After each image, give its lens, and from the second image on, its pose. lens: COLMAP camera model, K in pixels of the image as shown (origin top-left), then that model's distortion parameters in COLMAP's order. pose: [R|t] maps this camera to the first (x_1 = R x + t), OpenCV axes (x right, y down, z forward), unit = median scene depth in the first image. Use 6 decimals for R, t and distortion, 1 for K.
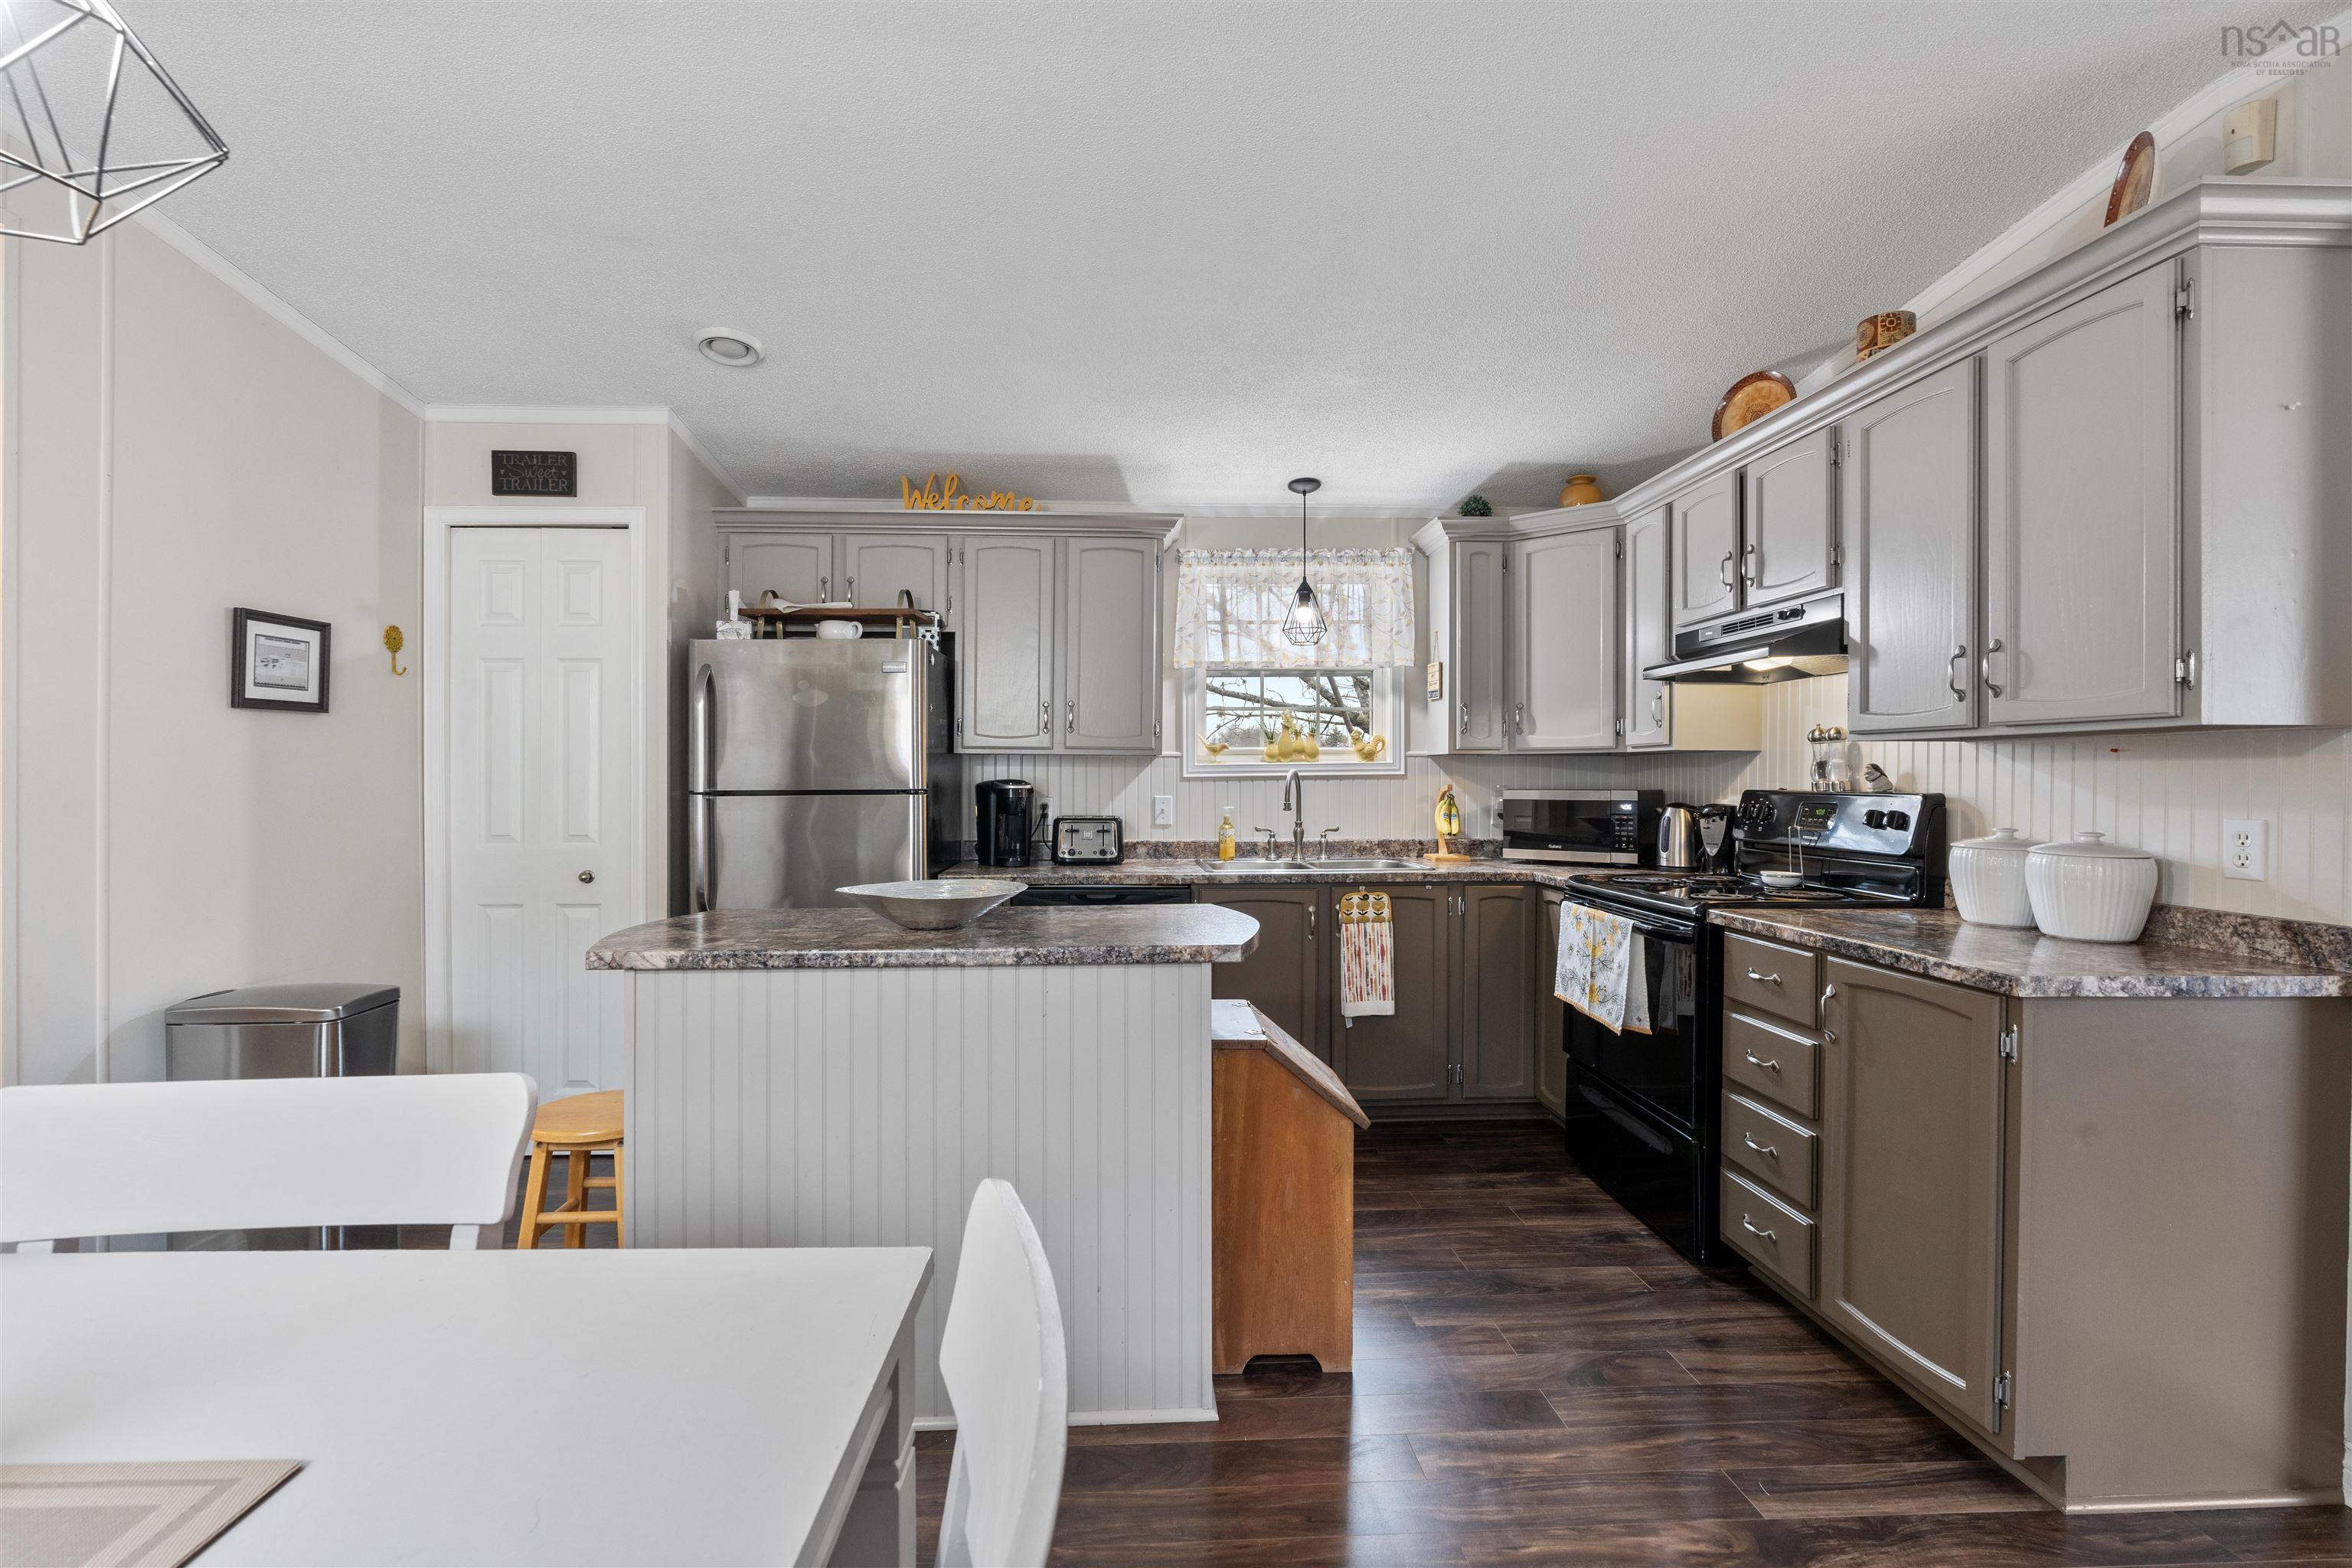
lens RADIAL K [[1069.1, 0, 1168.6], [0, 1069.1, 775.1], [0, 0, 1]] dist [-0.016656, 0.010090]
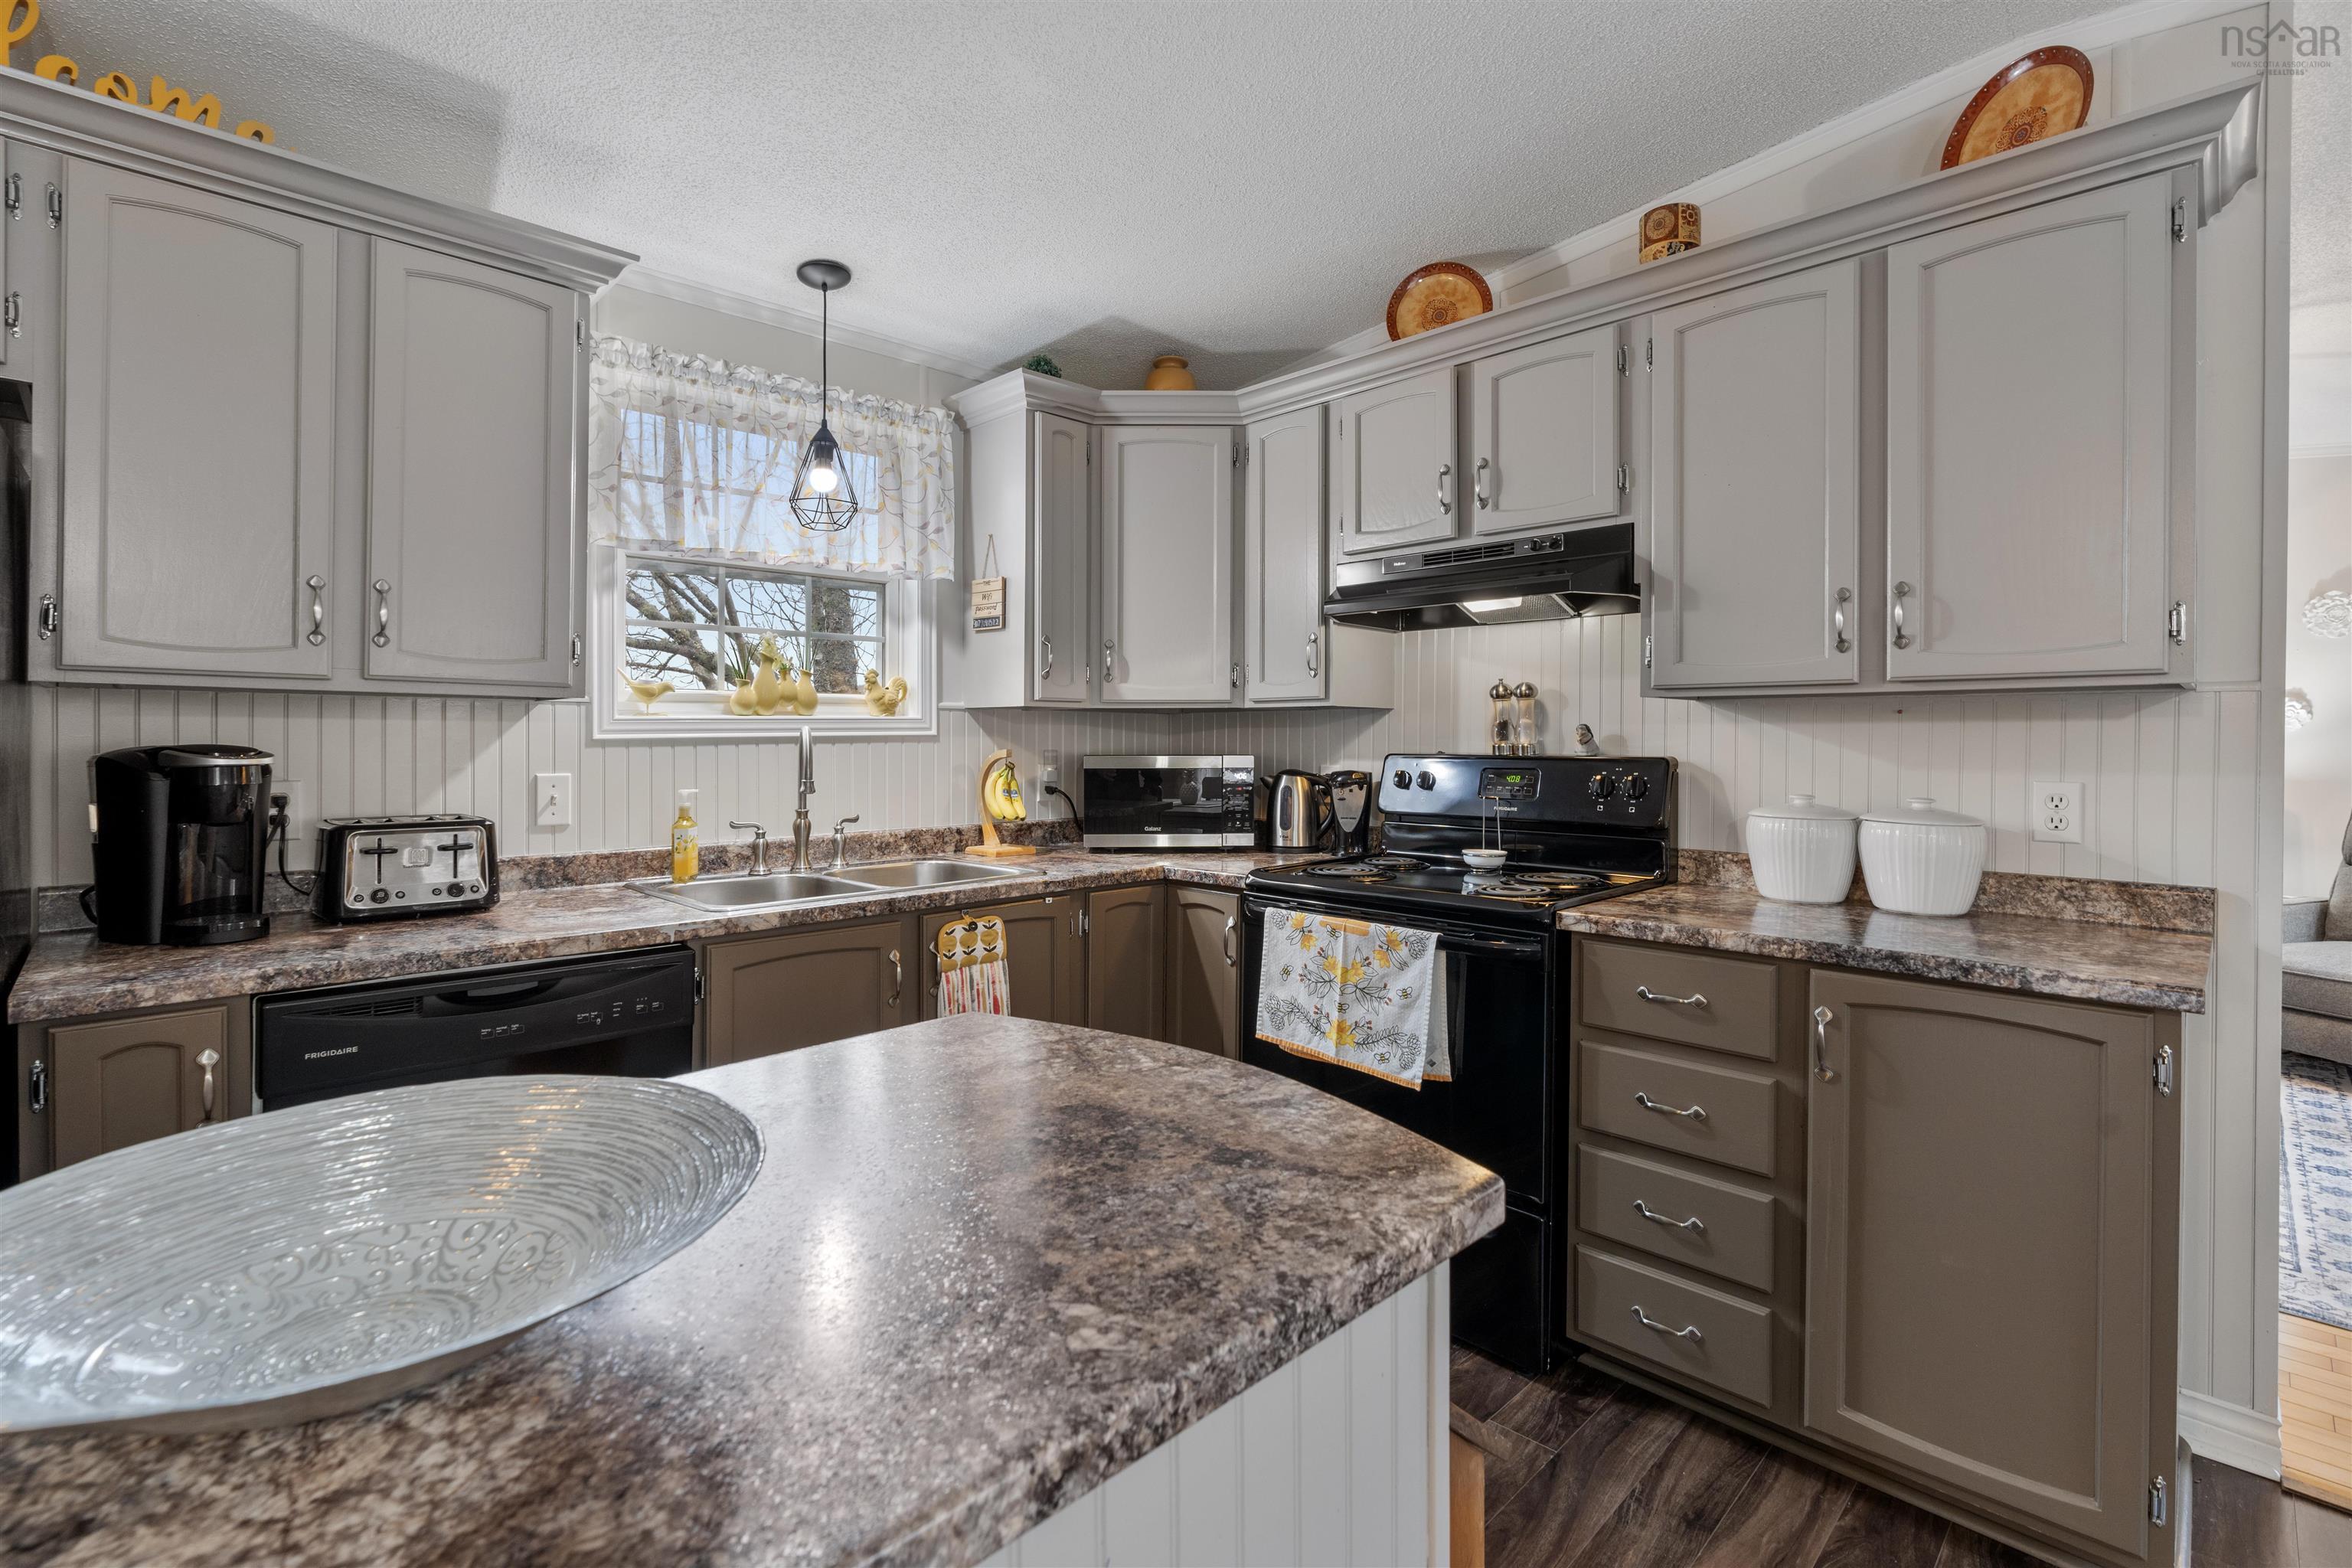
lens RADIAL K [[1073.5, 0, 1170.7], [0, 1073.5, 740.7], [0, 0, 1]] dist [-0.013842, 0.007178]
pose [[0.751835, -0.001417, 0.659350, -0.152168], [-0.001370, 0.999992, 0.003712, 0.000268], [-0.659350, -0.003694, 0.751827, 0.439921]]
